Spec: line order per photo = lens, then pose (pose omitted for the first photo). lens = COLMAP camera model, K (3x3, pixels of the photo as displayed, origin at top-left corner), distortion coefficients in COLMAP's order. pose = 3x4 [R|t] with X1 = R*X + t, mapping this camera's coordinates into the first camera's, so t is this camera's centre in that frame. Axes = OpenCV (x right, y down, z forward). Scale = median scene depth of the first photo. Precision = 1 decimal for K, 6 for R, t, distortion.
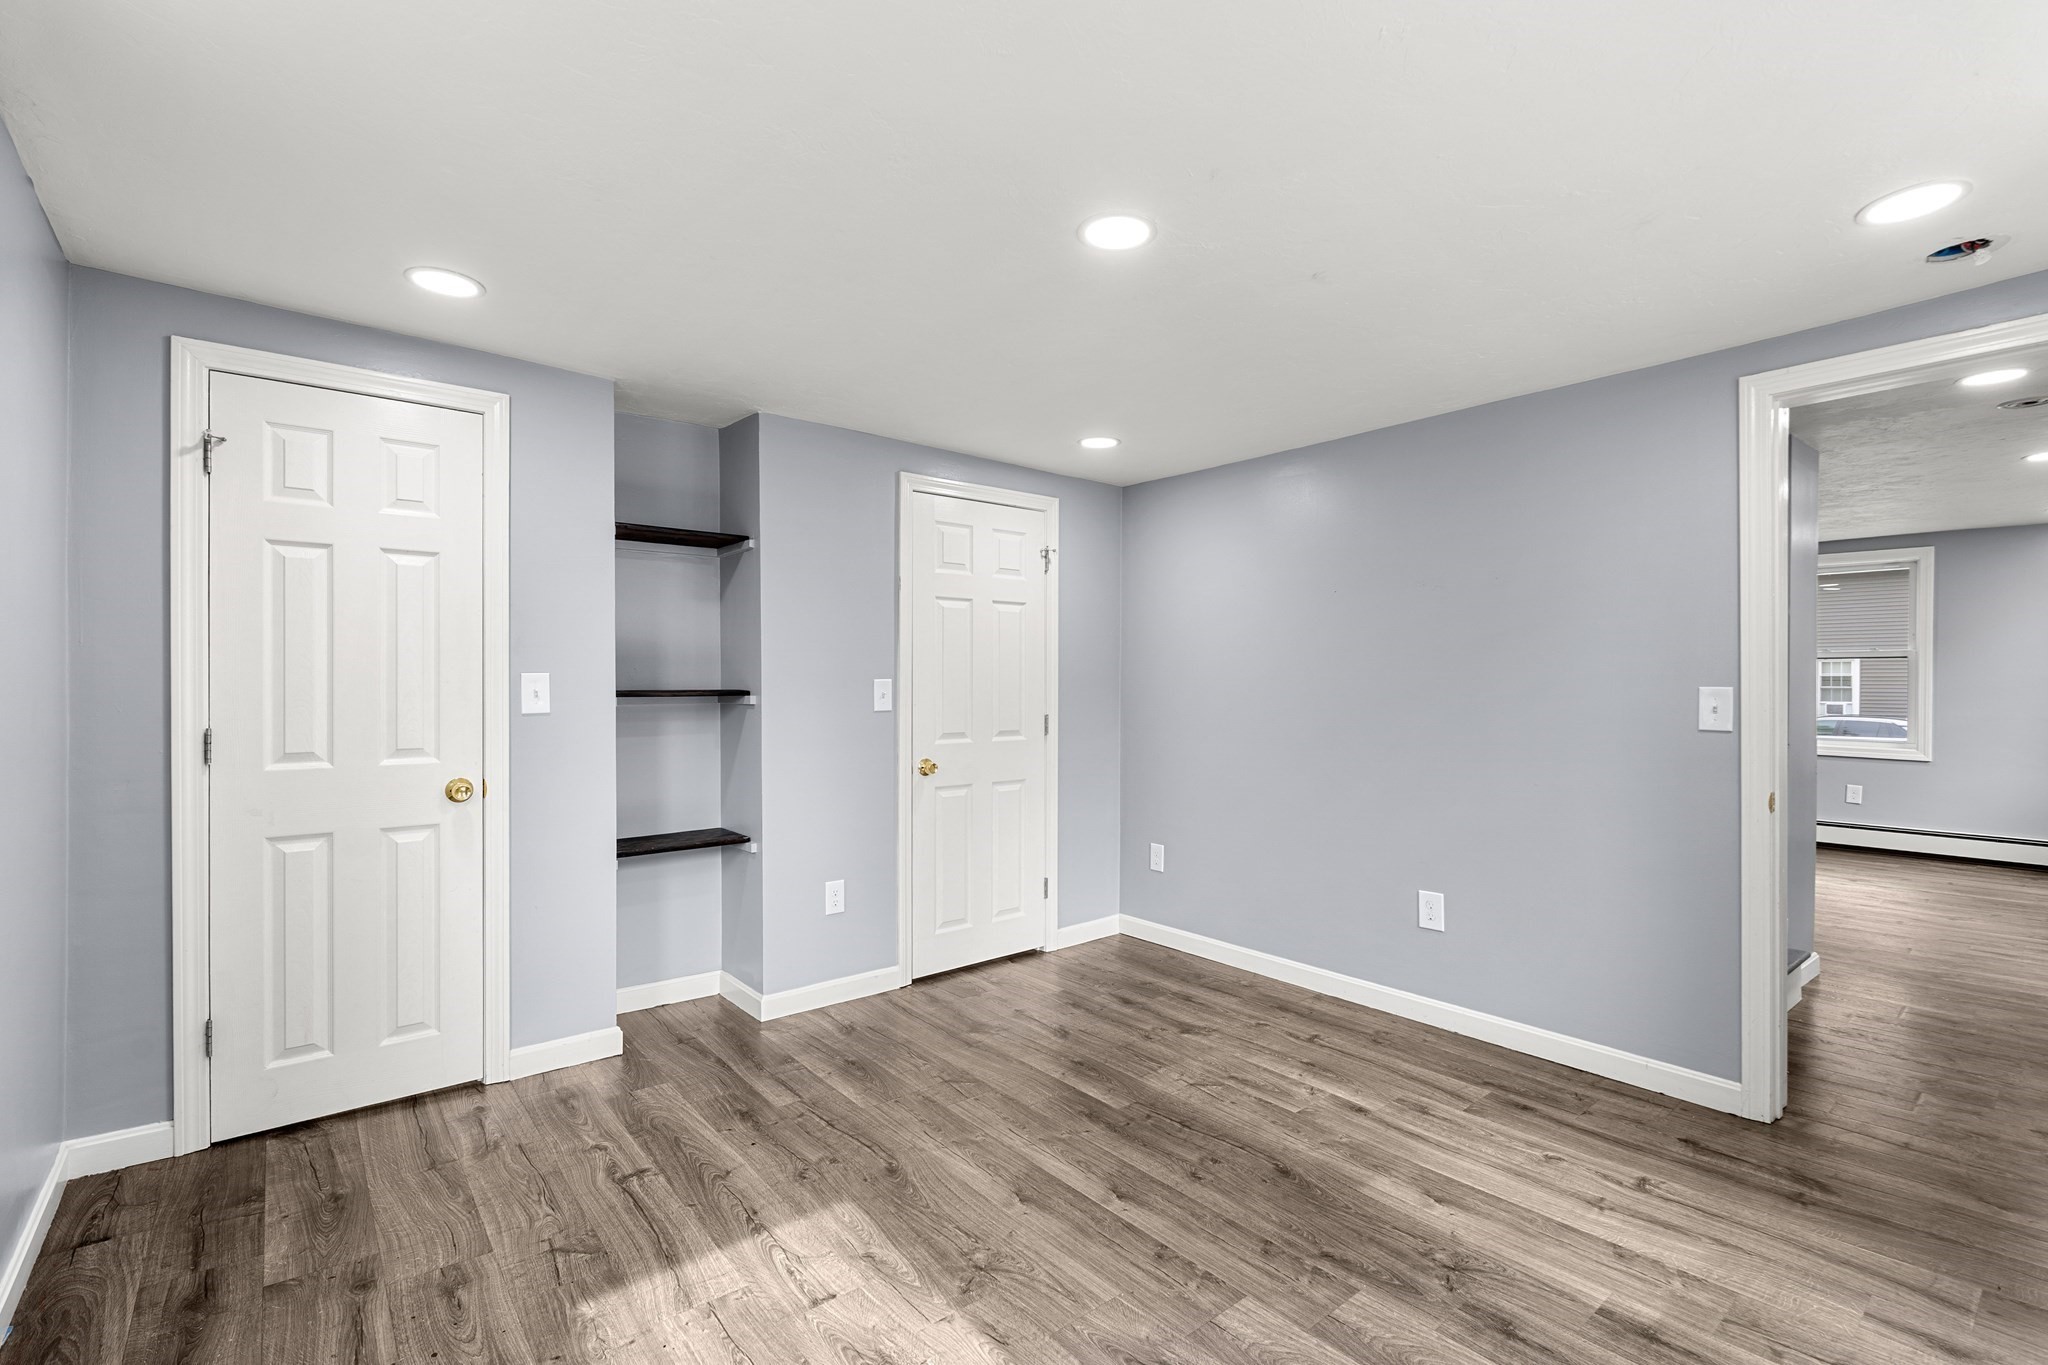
lens RADIAL K [[916.5, 0, 1024.5], [0, 916.5, 679.2], [0, 0, 1]] dist [-0.004514, 0.000050]
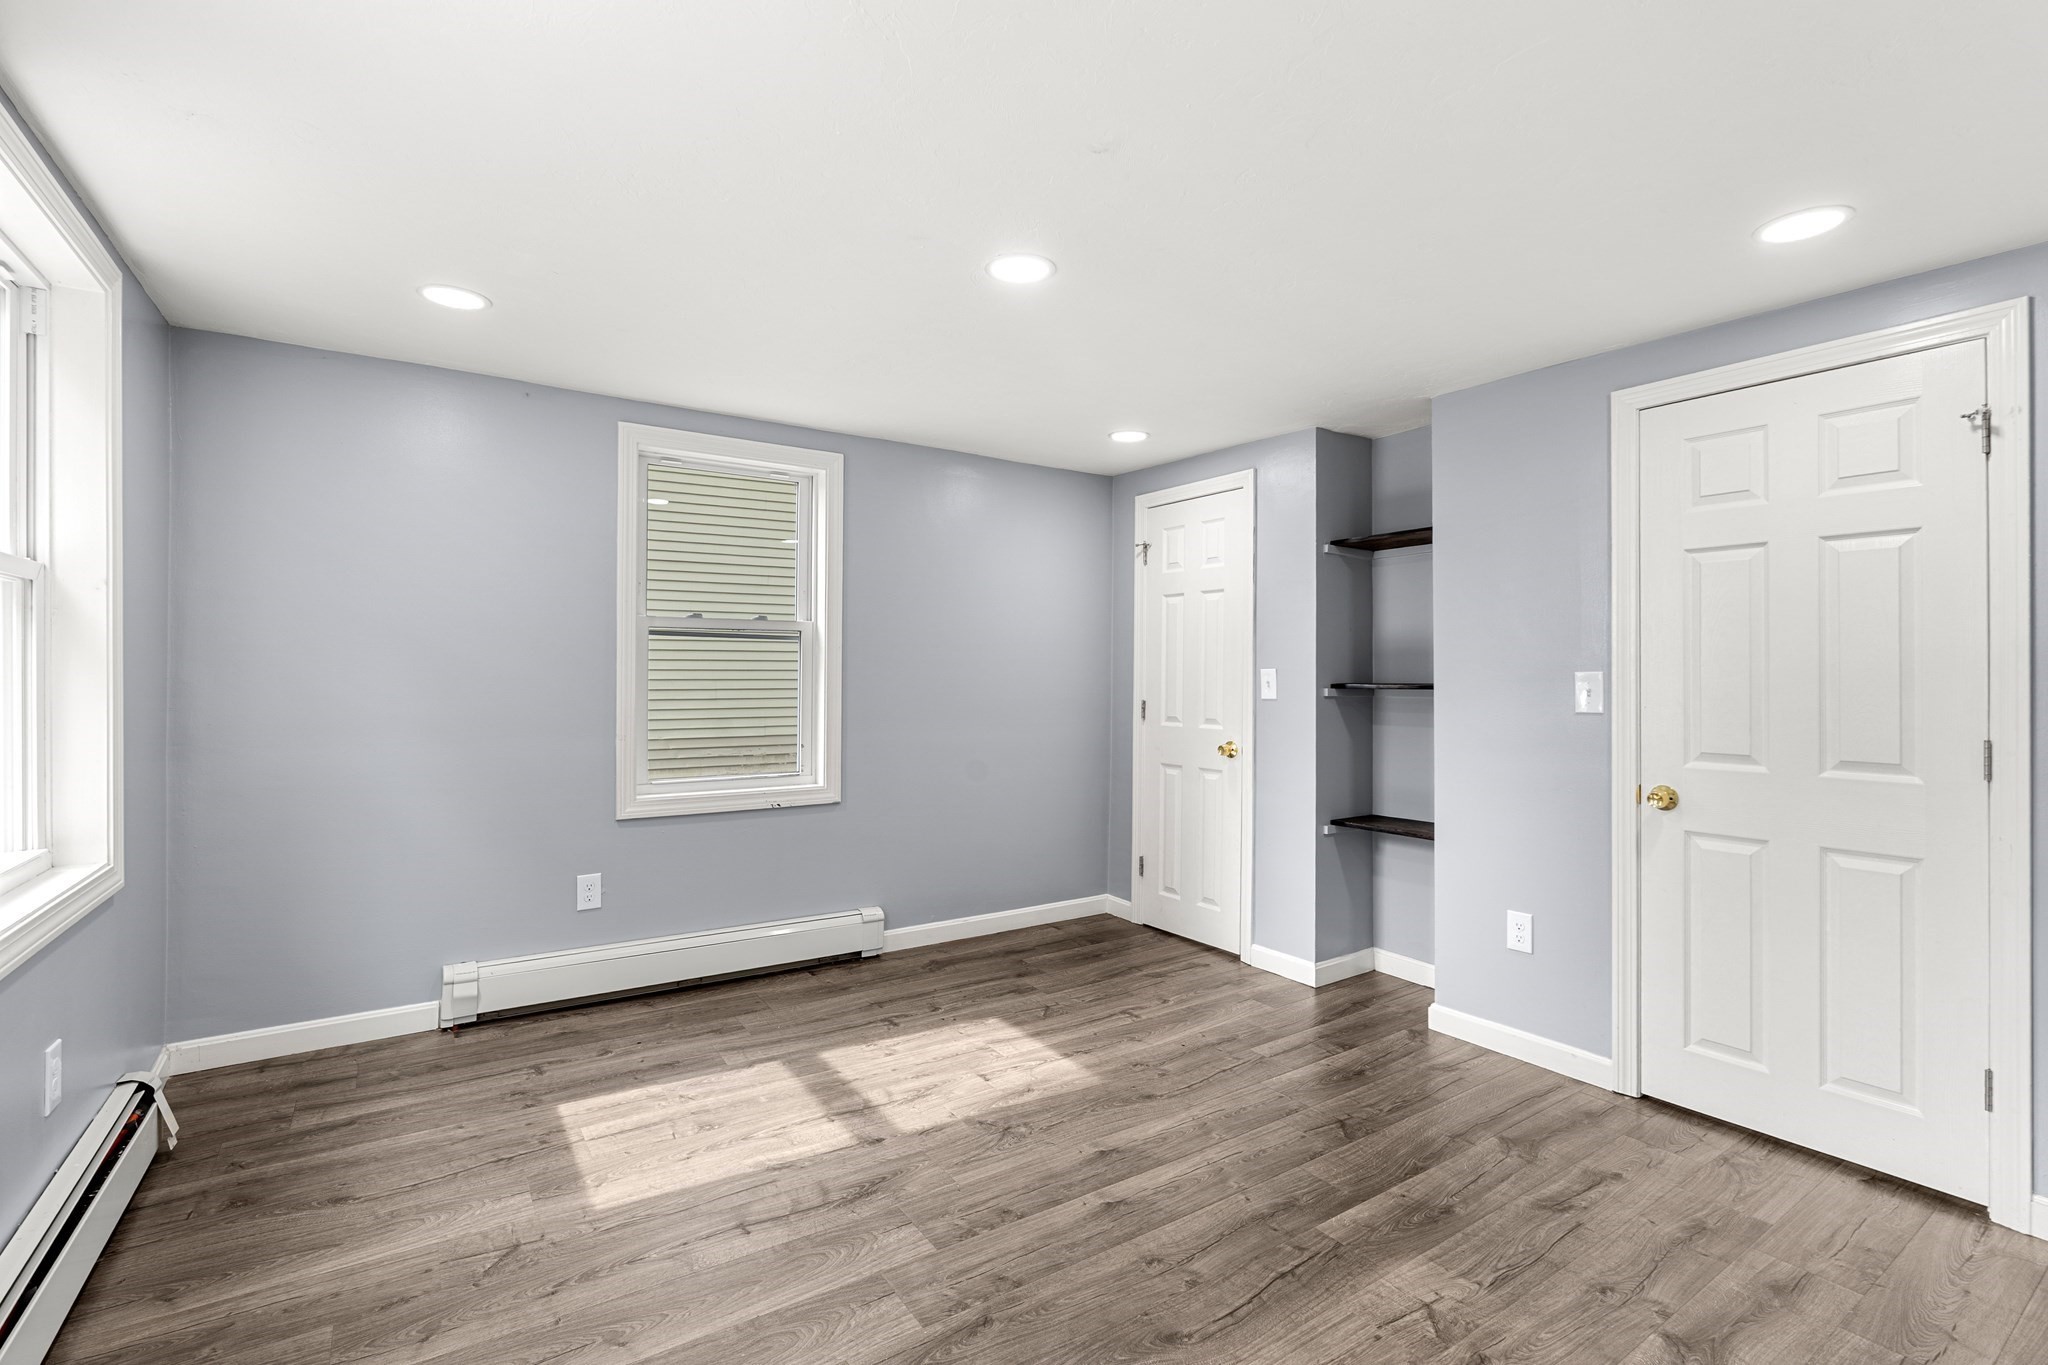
lens RADIAL K [[916.5, 0, 1015.6], [0, 916.5, 671.8], [0, 0, 1]] dist [-0.004514, 0.000050]
pose [[-0.097600, -0.009030, -0.995185, 0.864277], [-0.002242, 0.999958, -0.008854, 0.010766], [0.995223, 0.001367, -0.097616, 0.797683]]
